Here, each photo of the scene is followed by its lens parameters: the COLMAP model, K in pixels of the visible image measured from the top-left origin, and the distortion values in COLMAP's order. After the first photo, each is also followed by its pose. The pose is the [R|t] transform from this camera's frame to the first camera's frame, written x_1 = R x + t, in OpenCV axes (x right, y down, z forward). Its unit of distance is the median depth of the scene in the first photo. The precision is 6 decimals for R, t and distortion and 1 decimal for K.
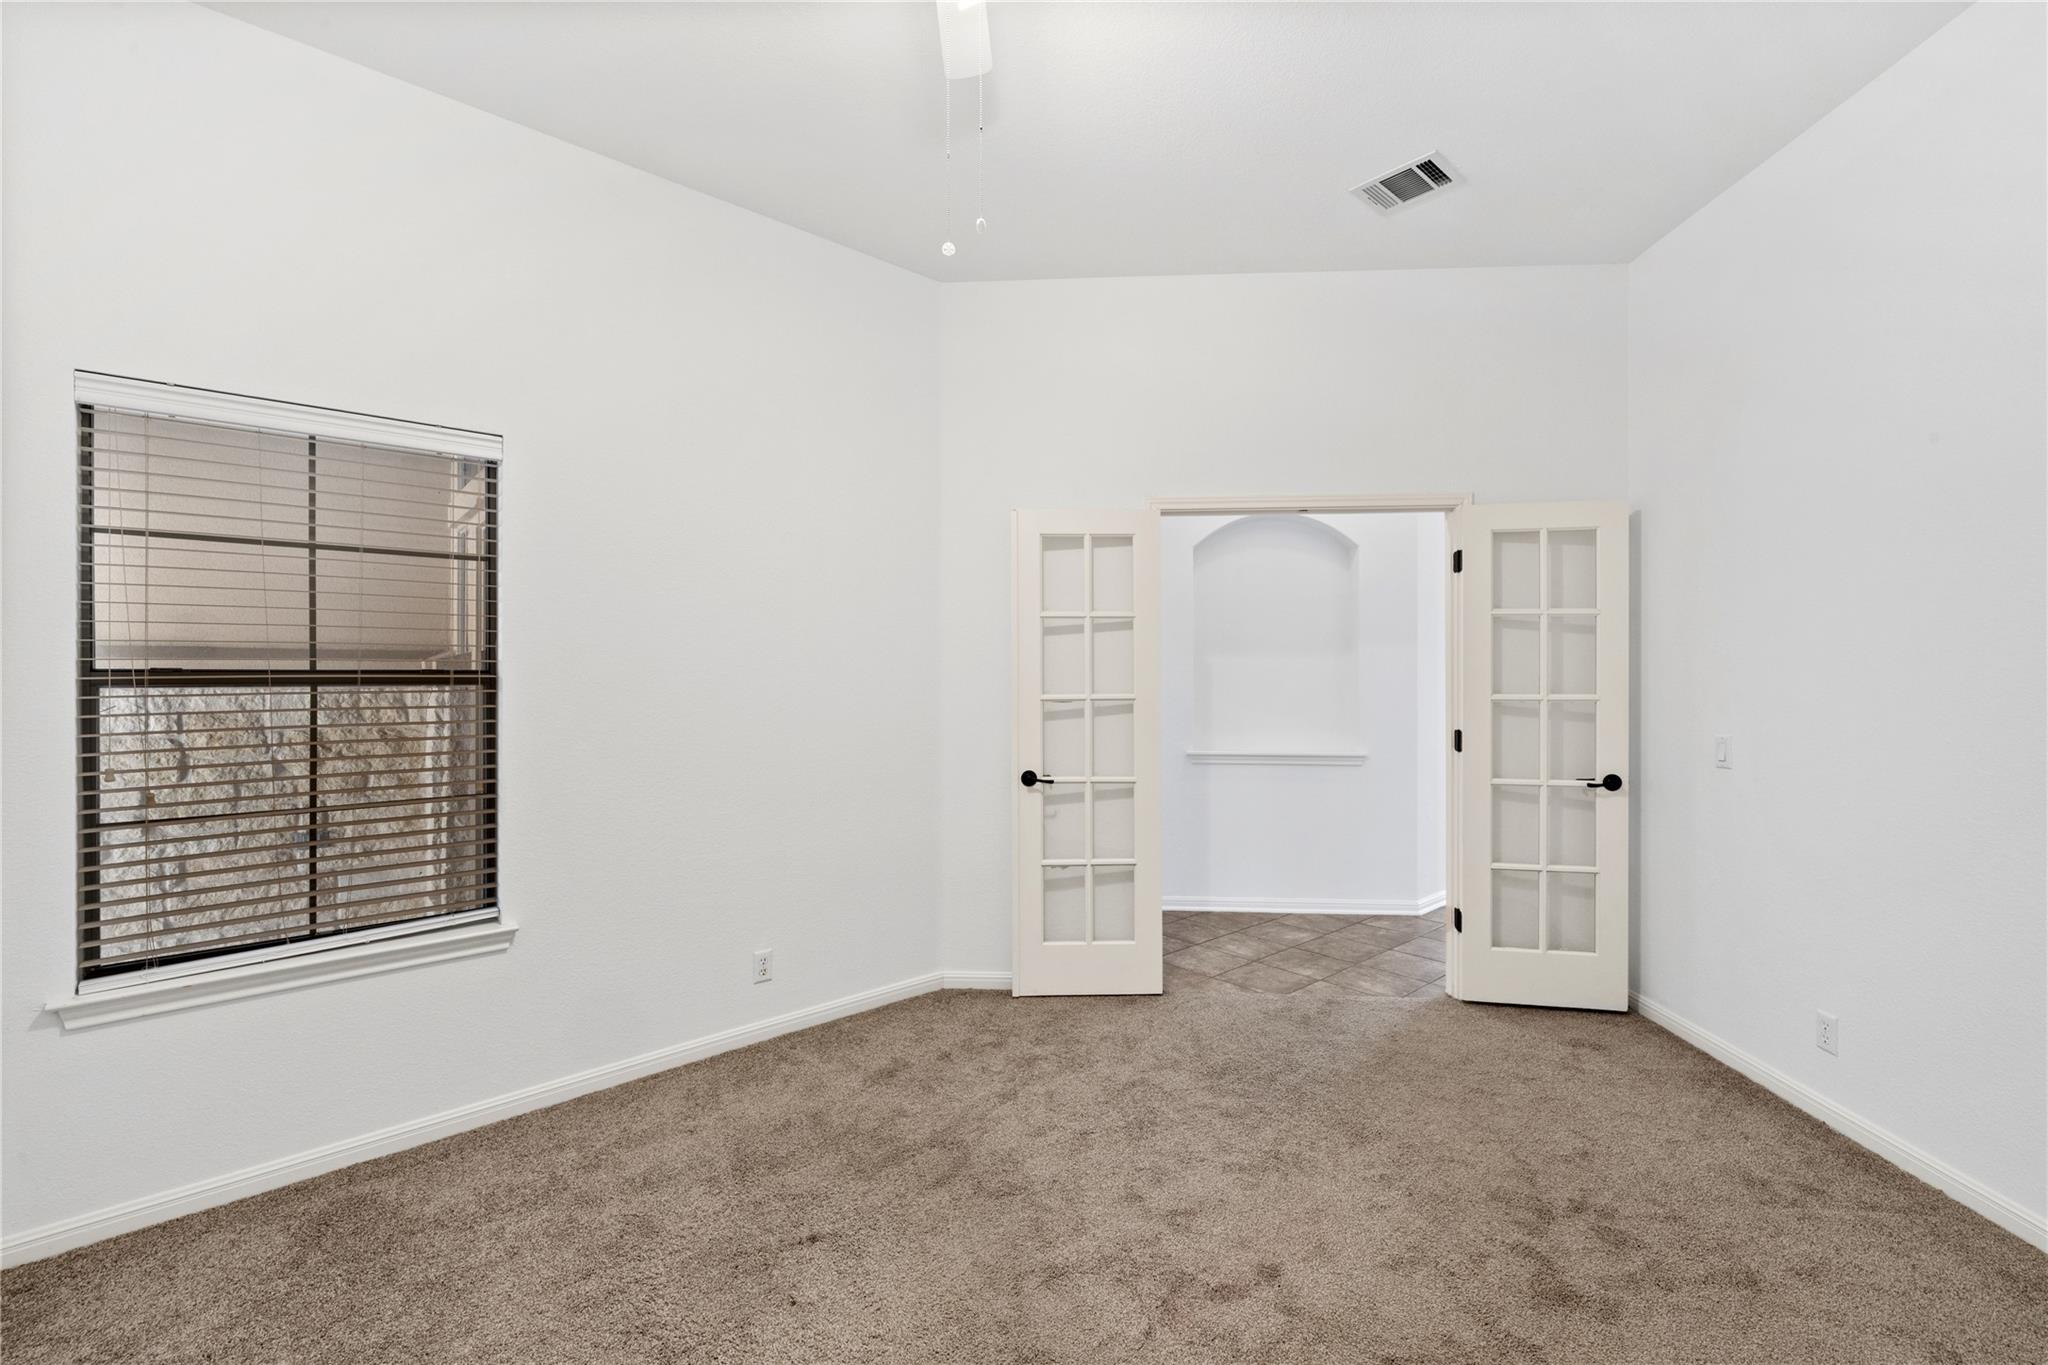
lens RADIAL K [[888.4, 0, 1025.2], [0, 888.4, 676.3], [0, 0, 1]] dist [-0.000350, 0.000315]
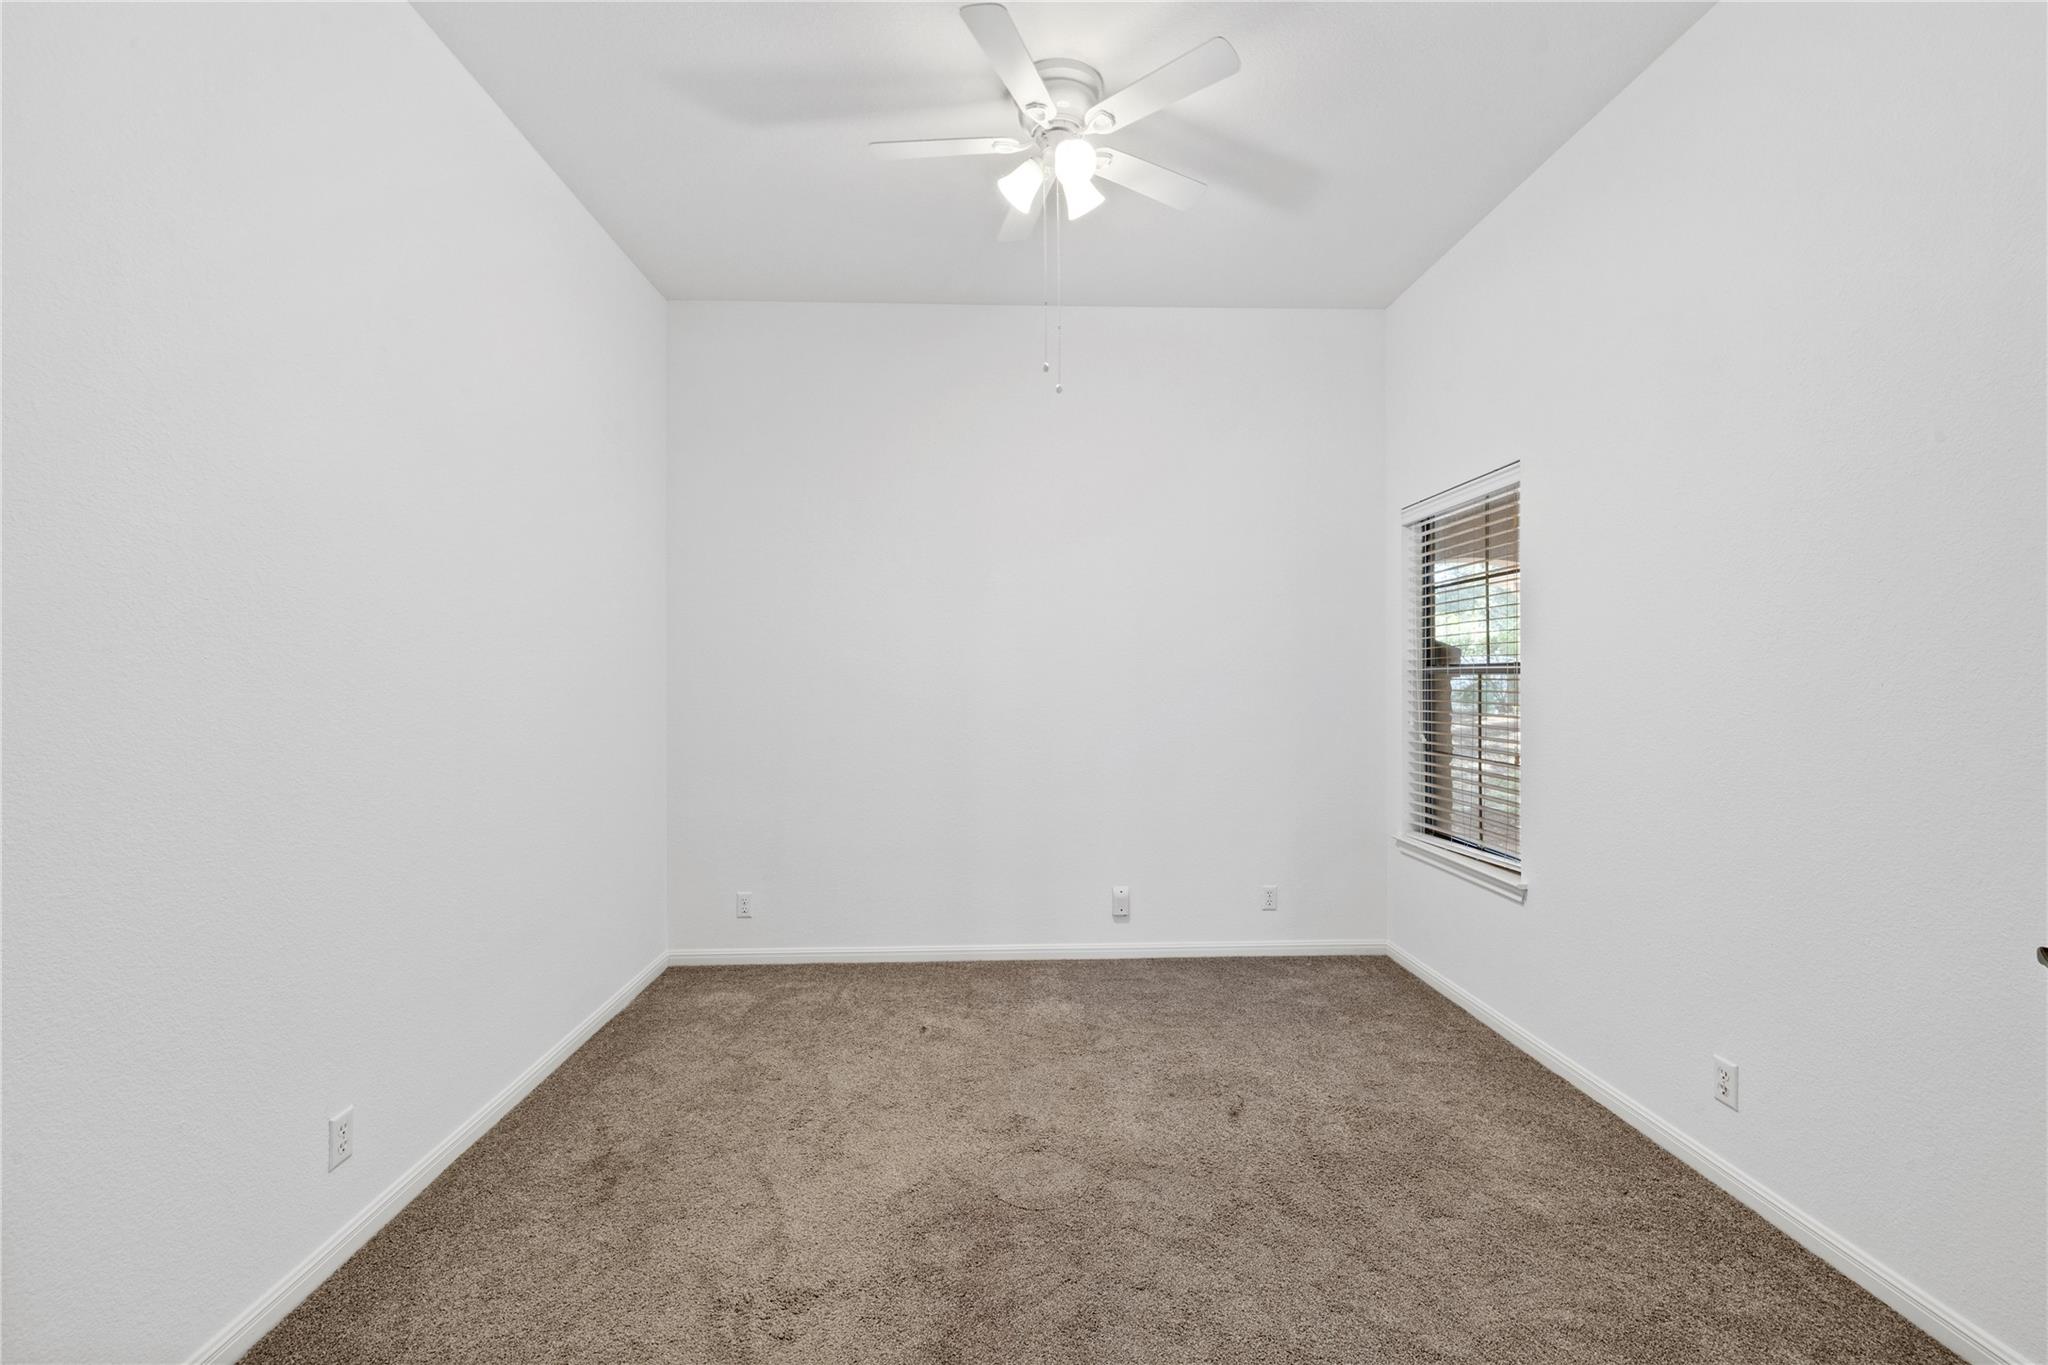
lens RADIAL K [[888.4, 0, 1025.2], [0, 888.4, 676.3], [0, 0, 1]] dist [-0.000350, 0.000315]
pose [[-0.646780, 0.001680, -0.762675, 0.573588], [0.000827, 0.999999, 0.001502, 0.007411], [0.762676, 0.000341, -0.646780, 1.002667]]
